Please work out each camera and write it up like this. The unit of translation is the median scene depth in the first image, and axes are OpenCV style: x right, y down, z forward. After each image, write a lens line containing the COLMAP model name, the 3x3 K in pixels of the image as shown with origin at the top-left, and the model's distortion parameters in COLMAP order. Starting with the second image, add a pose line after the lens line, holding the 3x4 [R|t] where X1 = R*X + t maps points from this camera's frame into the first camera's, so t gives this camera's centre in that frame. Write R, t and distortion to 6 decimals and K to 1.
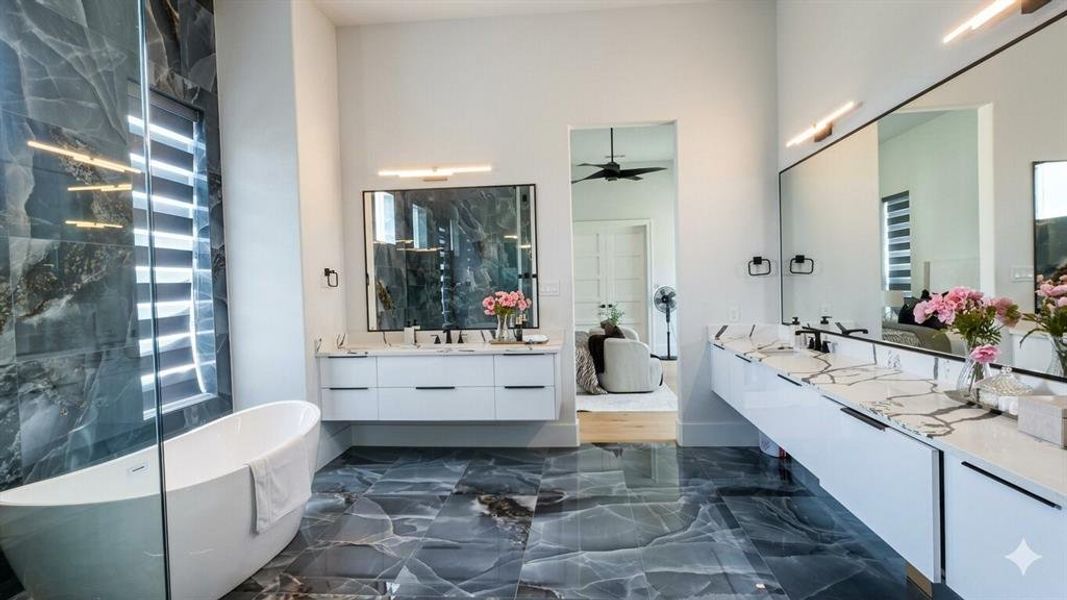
lens RADIAL K [[525.5, 0, 533.5], [0, 525.5, 300.0], [0, 0, 1]] dist [0.001913, 0.001466]
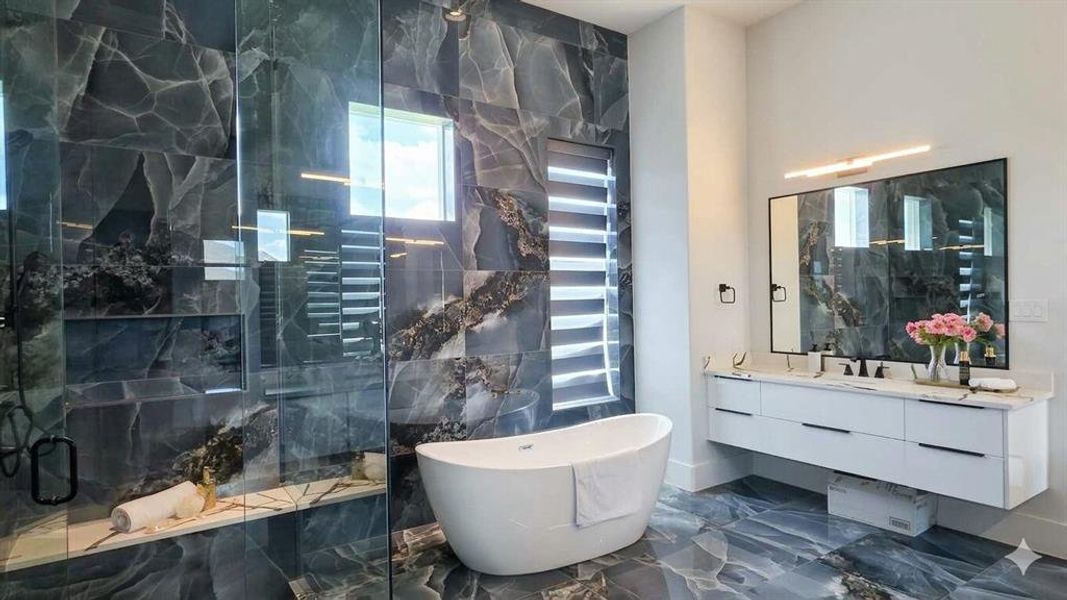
lens RADIAL K [[559.9, 0, 536.2], [0, 559.9, 305.9], [0, 0, 1]] dist [0.002939, 0.000573]
pose [[0.662002, 0.020314, -0.749227, 0.177215], [-0.024357, 0.999688, 0.005584, -0.020367], [0.749107, 0.014552, 0.662290, 0.072457]]
